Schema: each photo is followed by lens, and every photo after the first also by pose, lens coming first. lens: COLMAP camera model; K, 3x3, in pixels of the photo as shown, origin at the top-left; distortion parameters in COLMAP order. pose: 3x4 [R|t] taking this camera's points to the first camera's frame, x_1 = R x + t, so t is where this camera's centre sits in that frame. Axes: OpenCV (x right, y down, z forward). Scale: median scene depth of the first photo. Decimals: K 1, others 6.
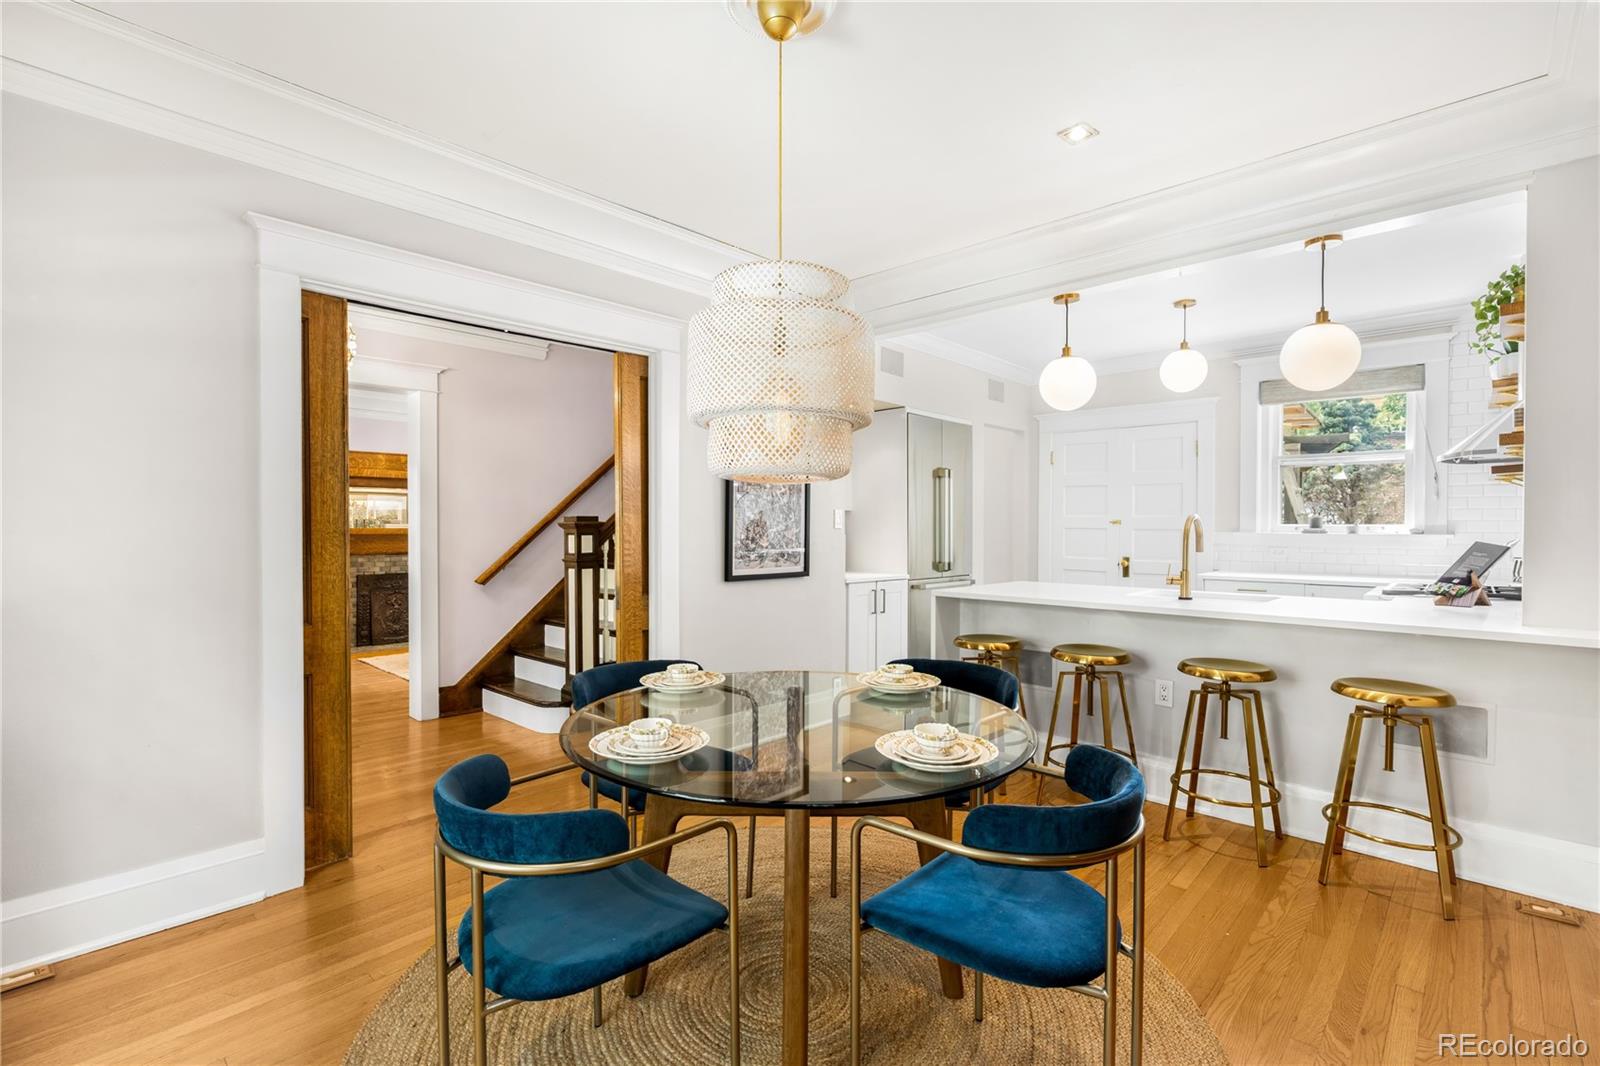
lens RADIAL K [[743.5, 0, 798.0], [0, 743.5, 533.3], [0, 0, 1]] dist [-0.003276, -0.000316]
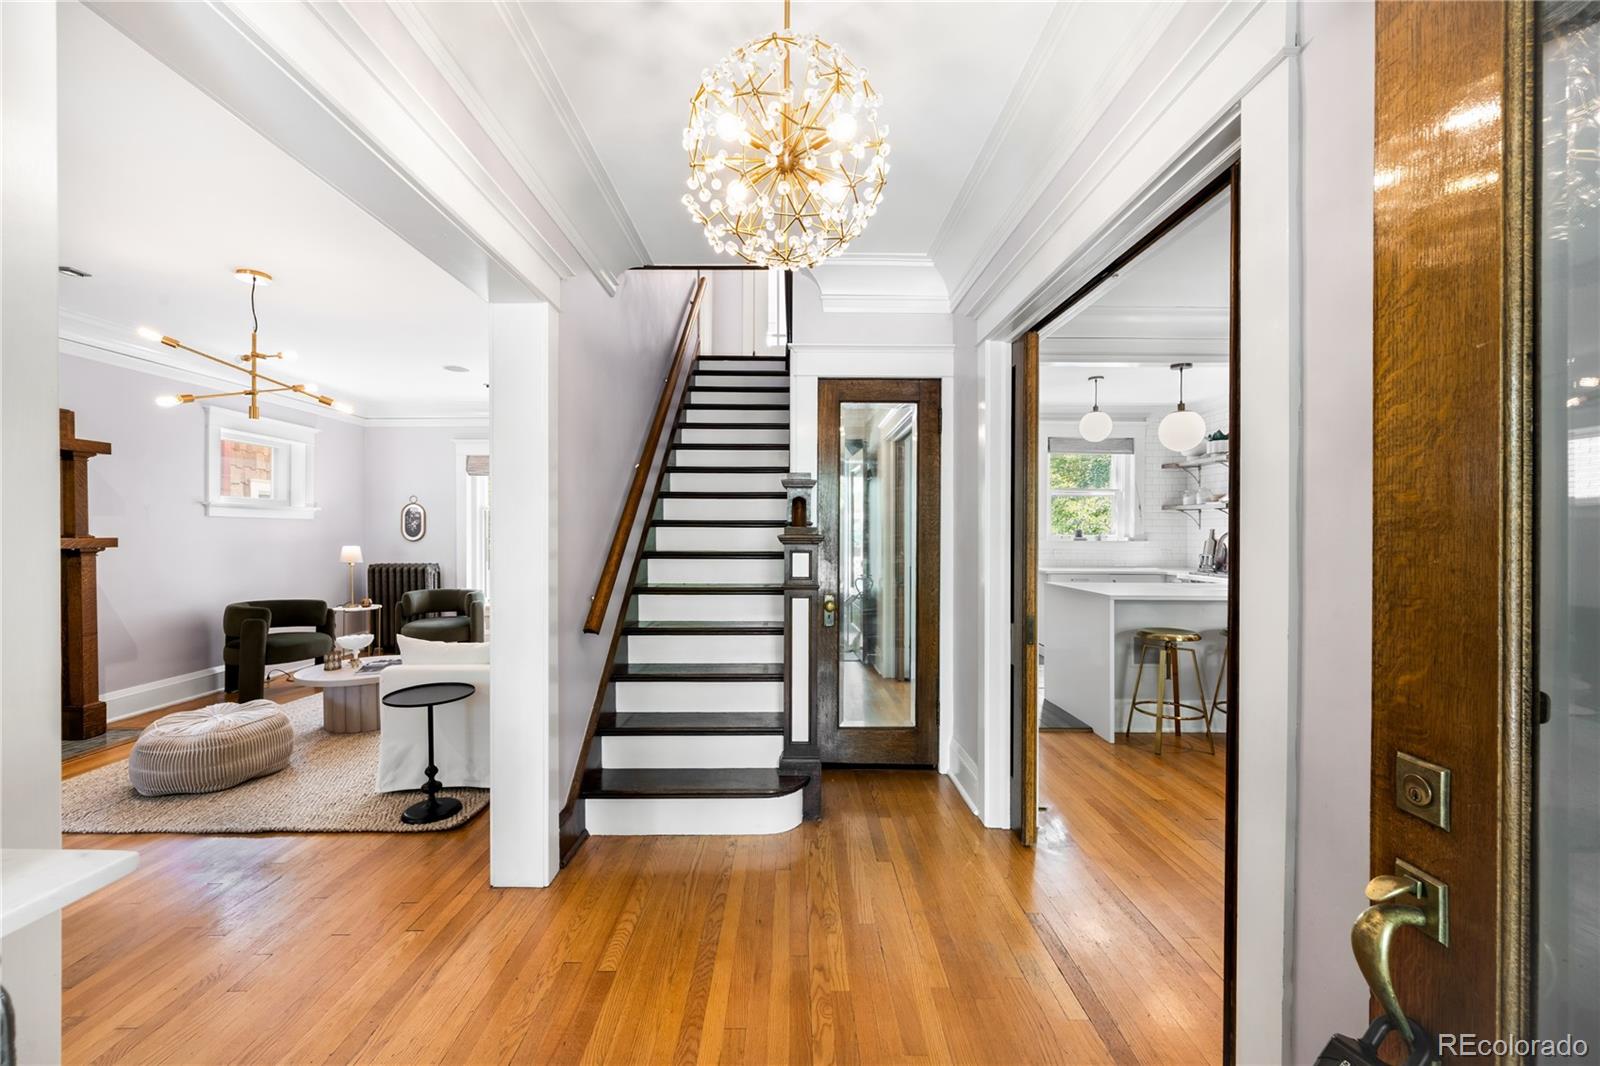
lens RADIAL K [[634.2, 0, 791.0], [0, 634.2, 534.9], [0, 0, 1]] dist [-0.003086, 0.000992]
pose [[0.720921, -0.002217, 0.693014, -0.606818], [0.002077, 0.999997, 0.001038, -0.013686], [-0.693014, 0.000691, 0.720924, 0.445007]]
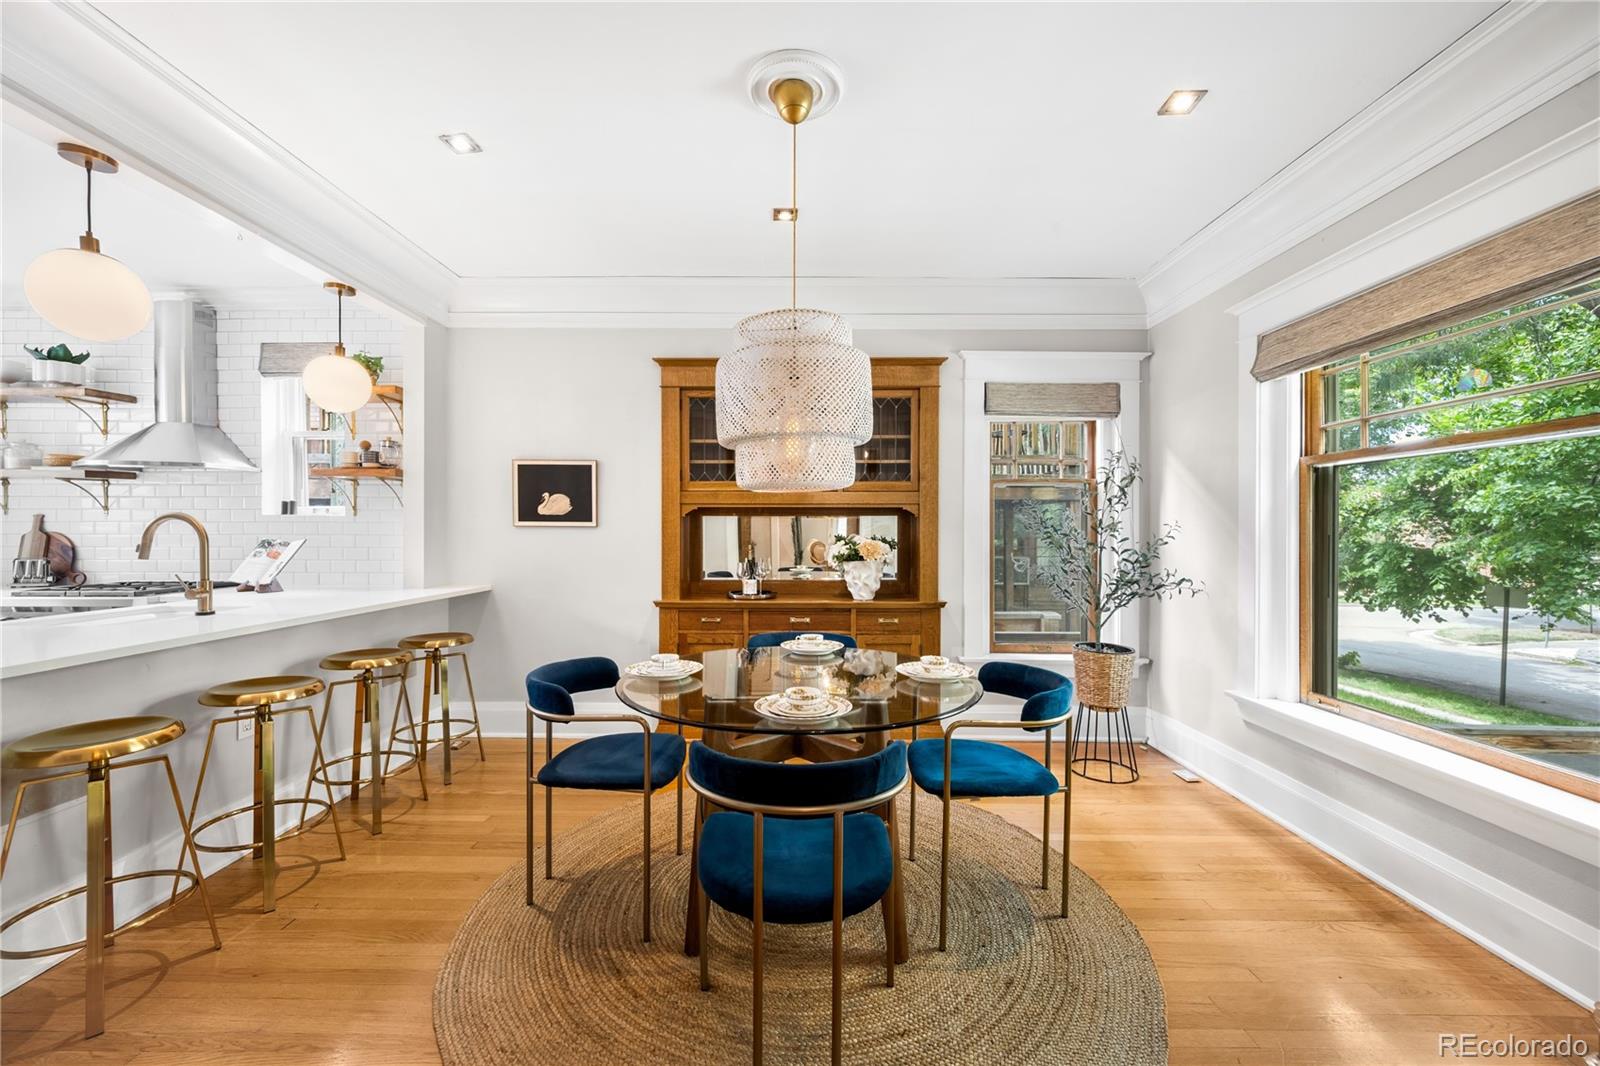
lens RADIAL K [[634.2, 0, 792.4], [0, 634.2, 536.8], [0, 0, 1]] dist [-0.003086, 0.000992]
pose [[-0.679884, -0.007393, 0.733283, -0.281628], [0.004231, 0.999893, 0.014005, -0.003323], [-0.733308, 0.012624, -0.679780, 0.619059]]
